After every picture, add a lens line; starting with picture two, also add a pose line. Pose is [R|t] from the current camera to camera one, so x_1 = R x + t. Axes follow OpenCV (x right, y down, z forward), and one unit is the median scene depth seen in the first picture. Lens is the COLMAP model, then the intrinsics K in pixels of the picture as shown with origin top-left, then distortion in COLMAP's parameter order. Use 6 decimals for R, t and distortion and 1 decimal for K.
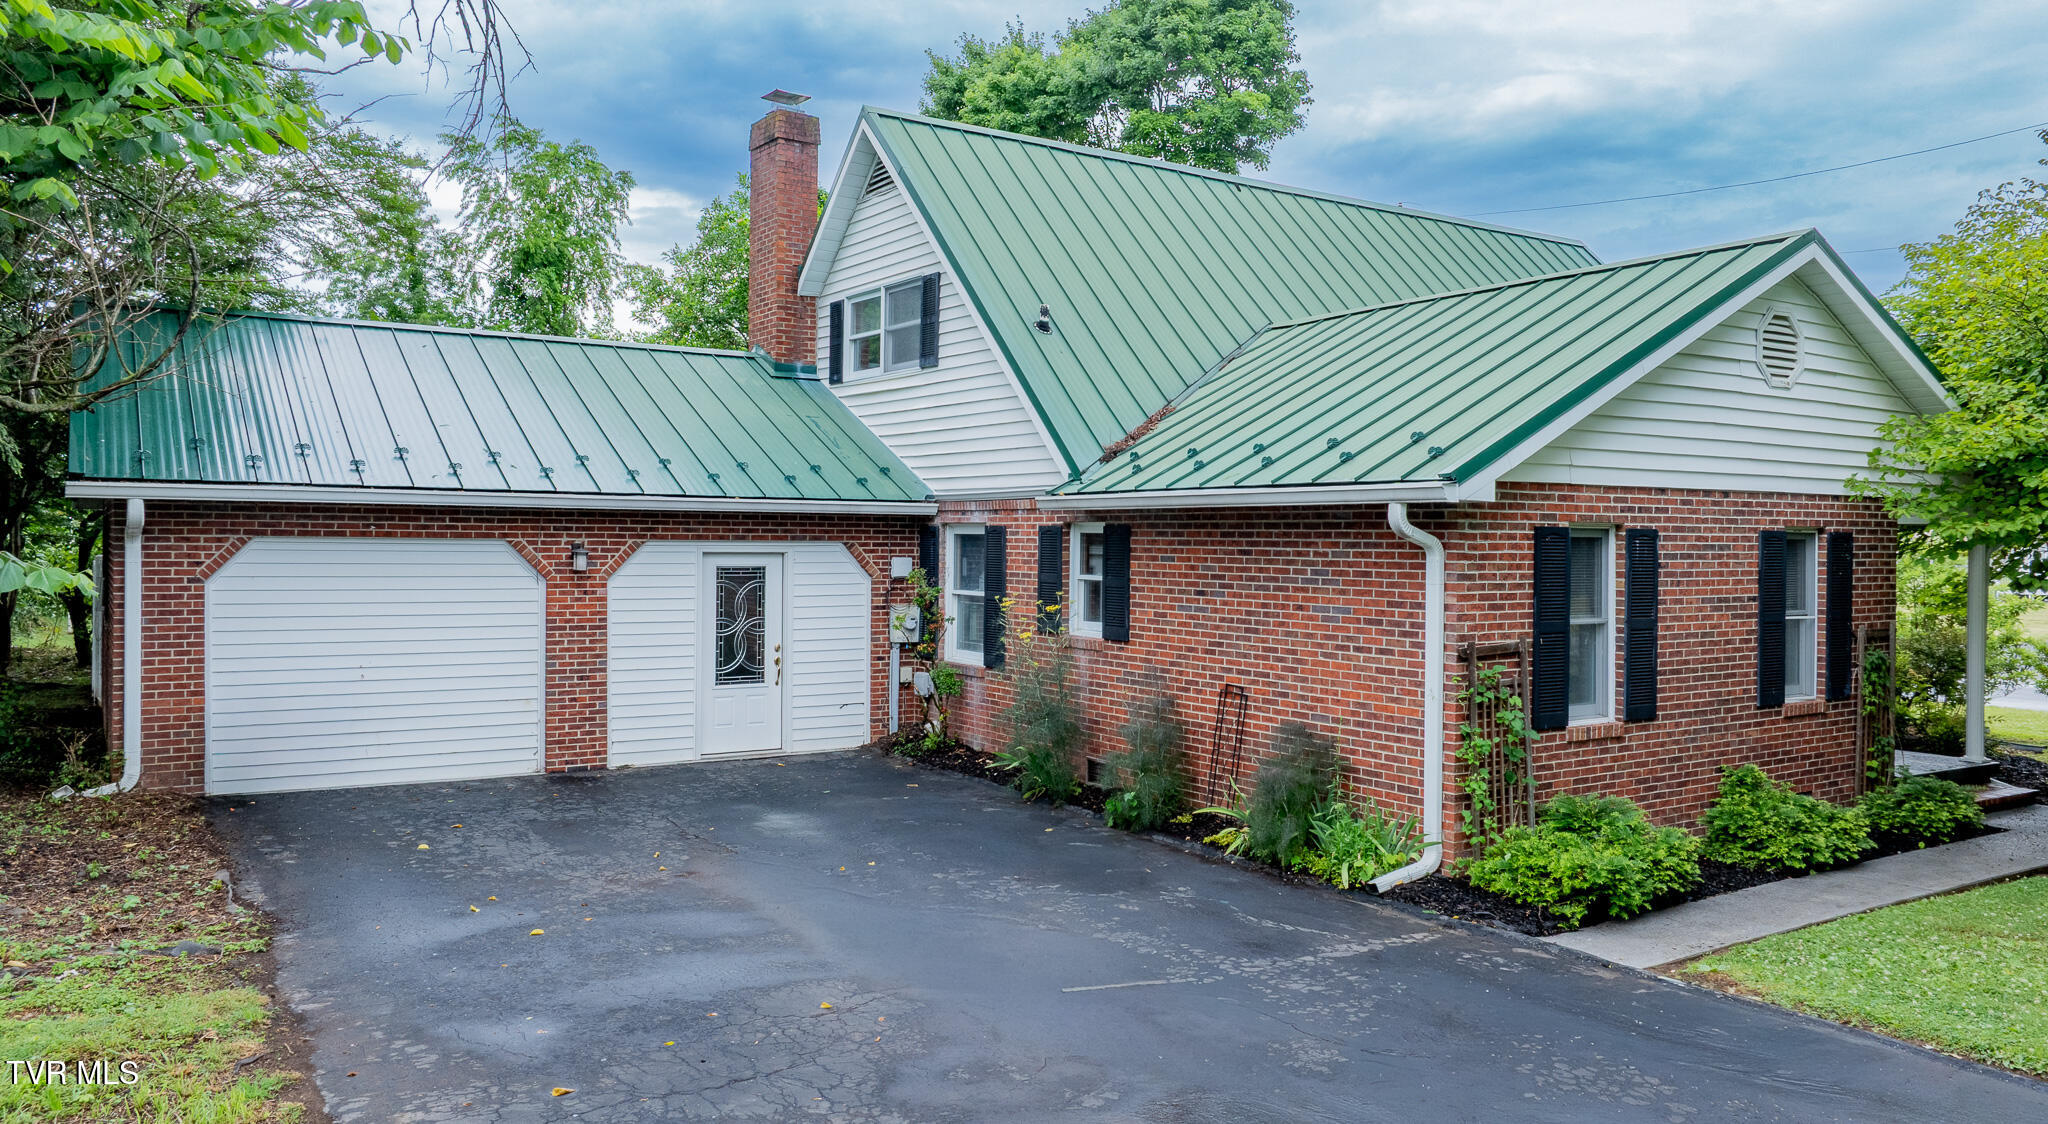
lens RADIAL K [[1446.7, 0, 1024.2], [0, 1446.7, 553.9], [0, 0, 1]] dist [-0.012658, -0.002996]
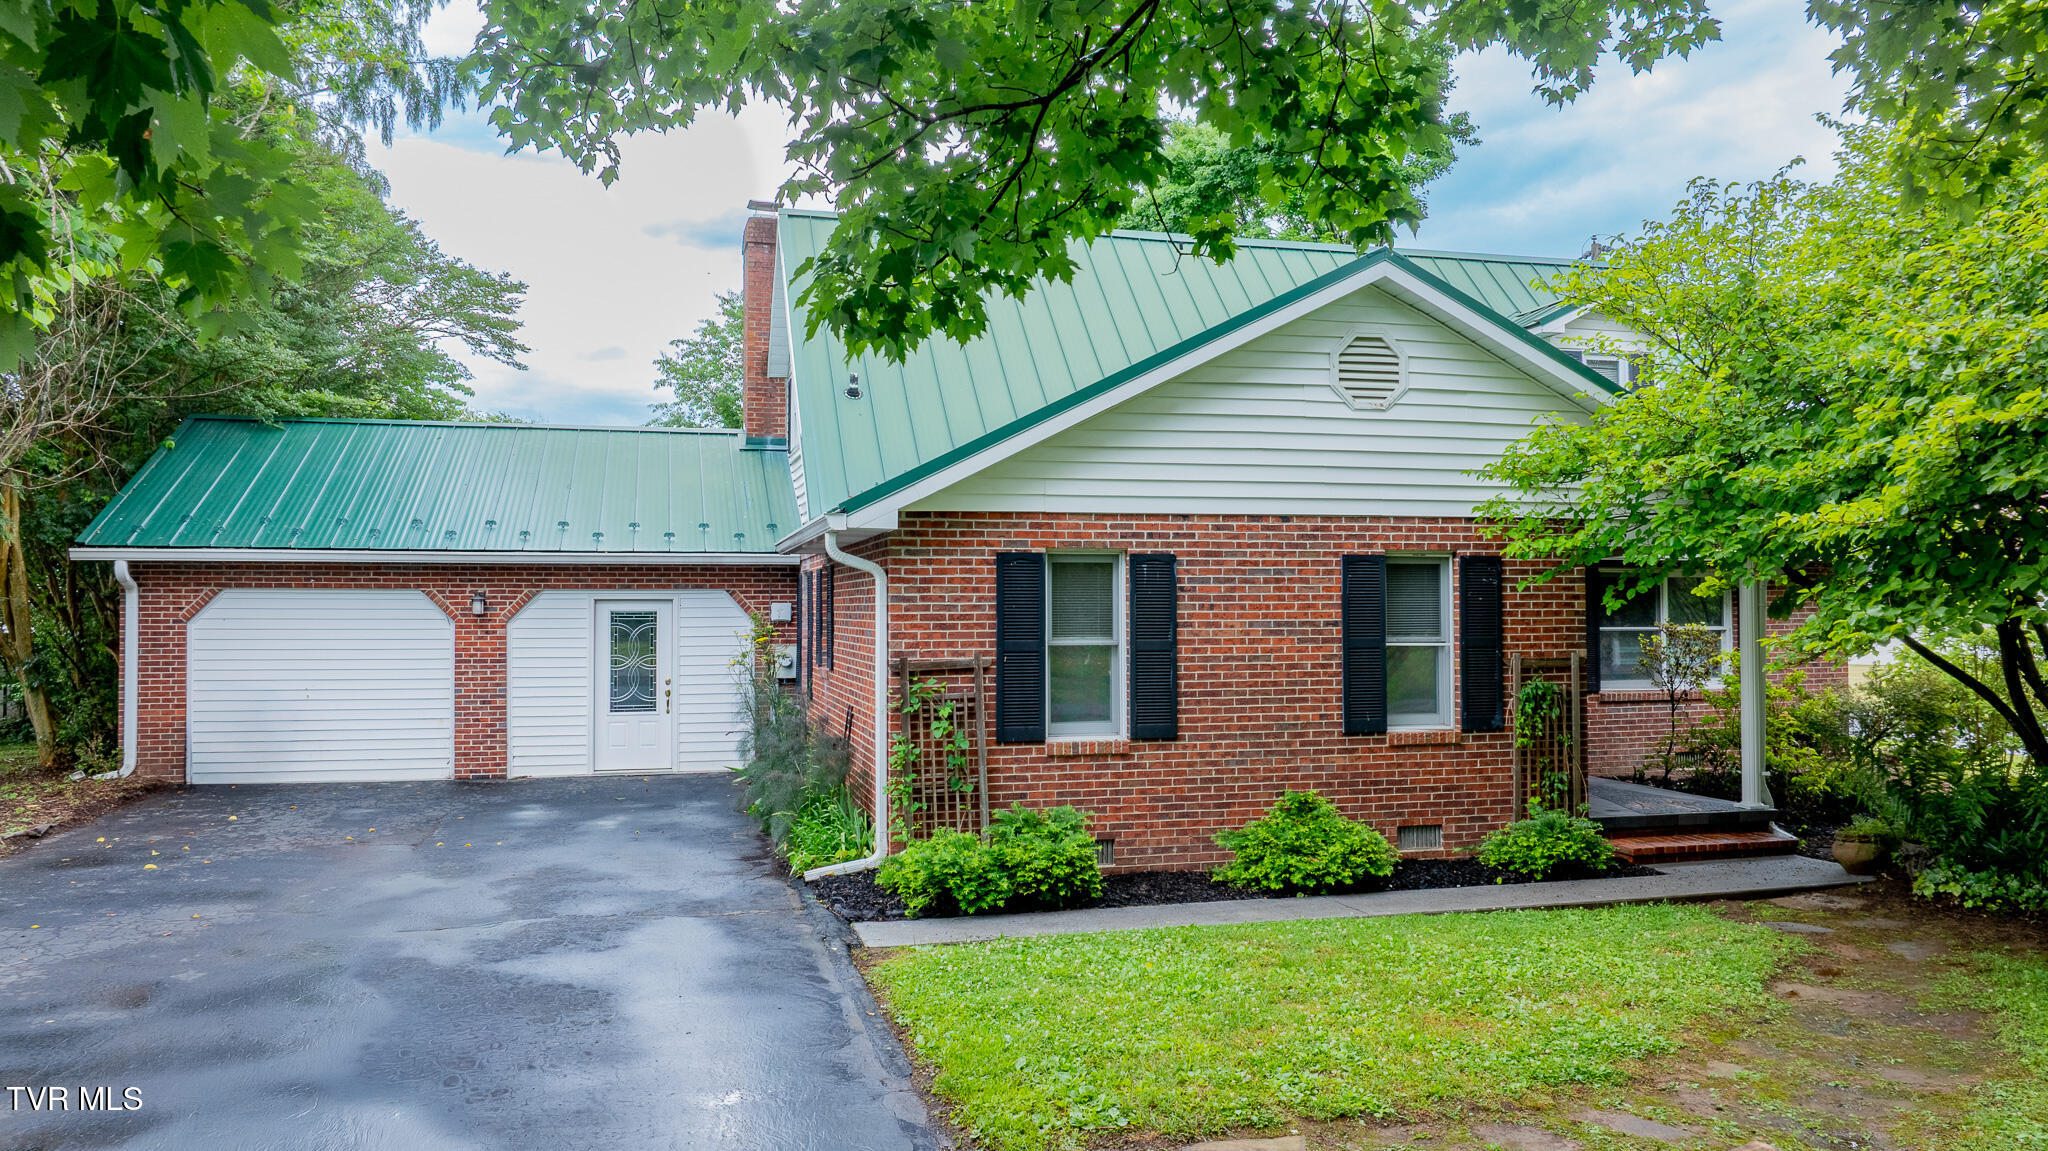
lens RADIAL K [[1435.4, 0, 1024.3], [0, 1435.4, 582.1], [0, 0, 1]] dist [-0.007648, -0.005885]
pose [[0.946116, -0.018321, -0.323310, 0.584828], [0.008227, 0.999436, -0.032562, 0.030987], [0.323725, 0.028148, 0.945733, -0.001369]]
